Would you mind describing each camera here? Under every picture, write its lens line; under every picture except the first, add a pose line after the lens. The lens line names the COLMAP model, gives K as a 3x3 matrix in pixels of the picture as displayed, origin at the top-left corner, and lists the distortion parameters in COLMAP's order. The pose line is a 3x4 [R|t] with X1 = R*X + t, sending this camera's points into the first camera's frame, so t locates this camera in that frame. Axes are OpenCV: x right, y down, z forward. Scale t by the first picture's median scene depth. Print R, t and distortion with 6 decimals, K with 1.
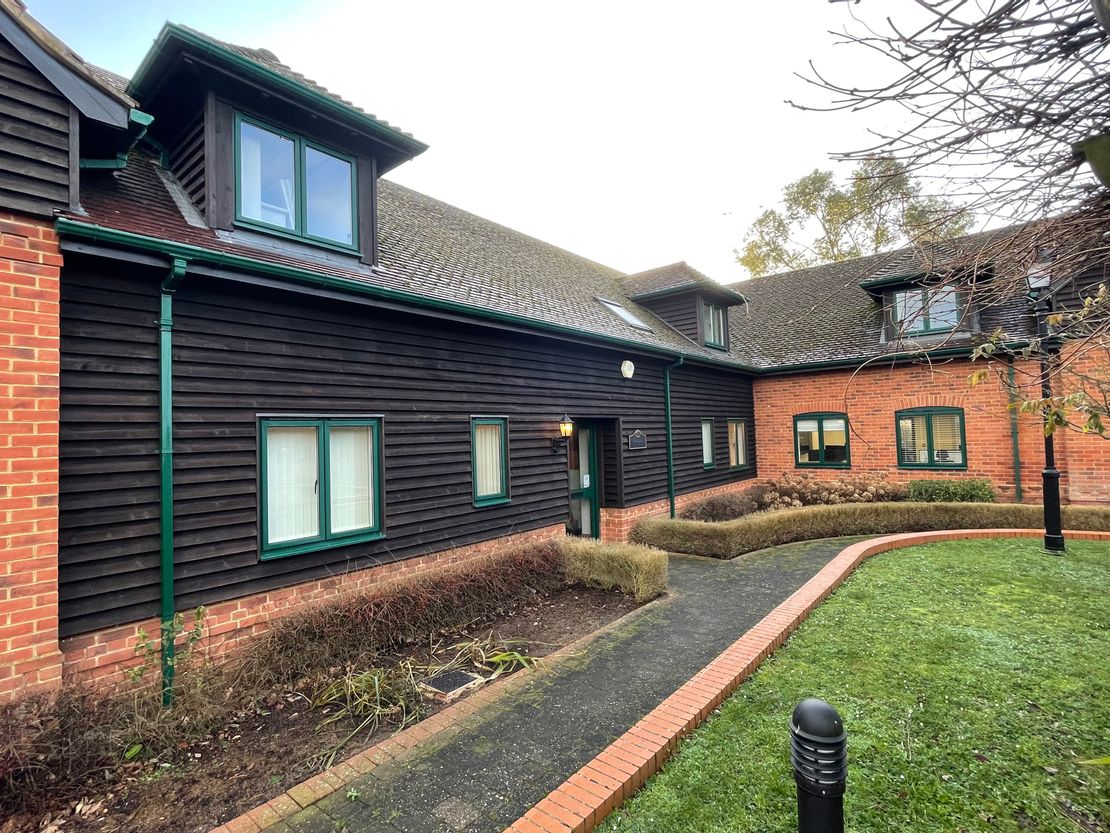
lens RADIAL K [[551.9, 0, 555.0], [0, 551.9, 416.5], [0, 0, 1]] dist [-0.000454, -0.000064]
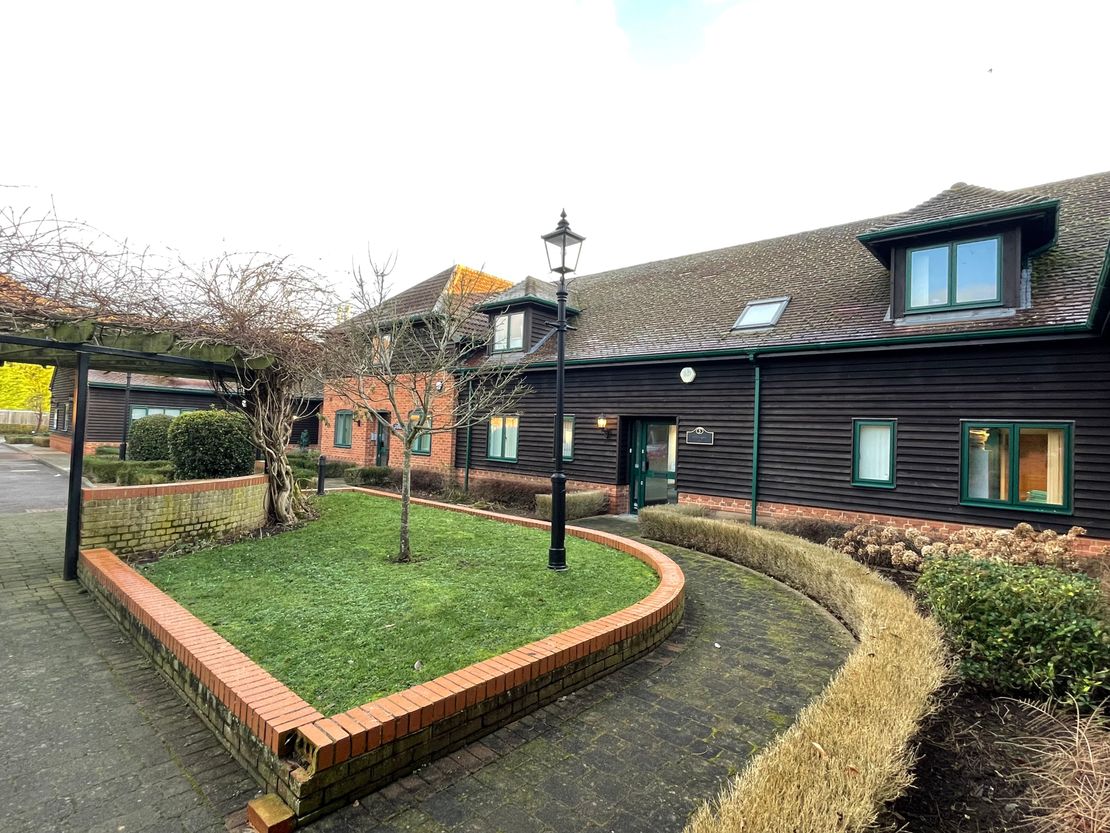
lens RADIAL K [[551.9, 0, 555.0], [0, 551.9, 416.5], [0, 0, 1]] dist [-0.000454, -0.000064]
pose [[-0.033362, 0.012423, -0.999366, 1.333031], [0.003673, 0.999918, 0.012307, -0.013500], [0.999437, -0.003260, -0.033405, 0.773317]]
